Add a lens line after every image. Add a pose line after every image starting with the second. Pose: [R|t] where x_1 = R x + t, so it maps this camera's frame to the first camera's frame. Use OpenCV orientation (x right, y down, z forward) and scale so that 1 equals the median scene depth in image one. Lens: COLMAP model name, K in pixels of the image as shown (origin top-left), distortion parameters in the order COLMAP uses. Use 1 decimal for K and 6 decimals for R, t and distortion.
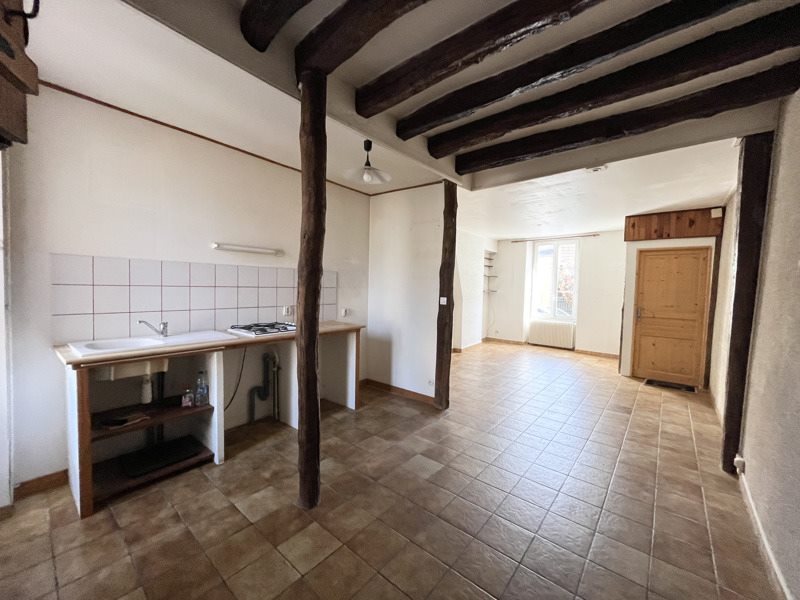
lens RADIAL K [[322.0, 0, 401.9], [0, 322.0, 300.8], [0, 0, 1]] dist [0.001151, 0.000154]
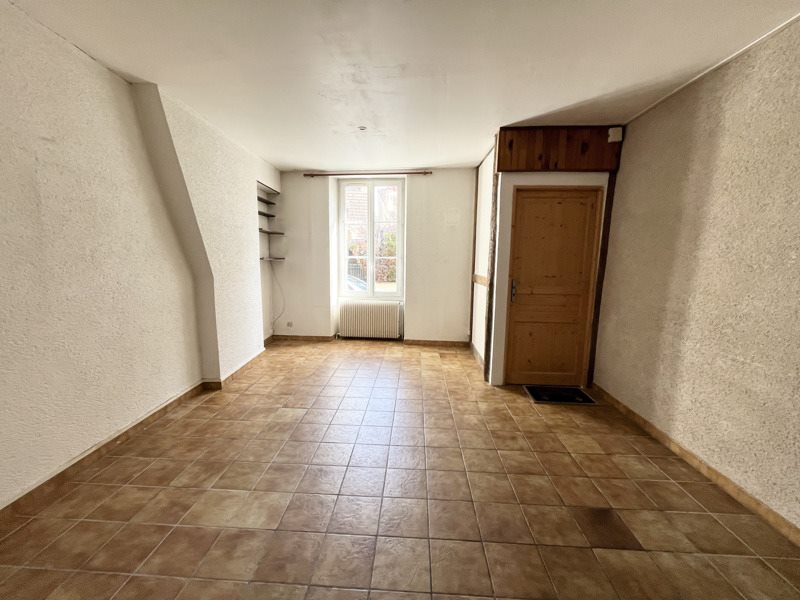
lens RADIAL K [[322.0, 0, 400.6], [0, 322.0, 299.9], [0, 0, 1]] dist [0.001151, 0.000154]
pose [[0.800476, -0.095281, 0.591743, 0.125999], [0.036362, 0.993185, 0.110731, -0.014830], [-0.598261, -0.067121, 0.798485, 0.462405]]
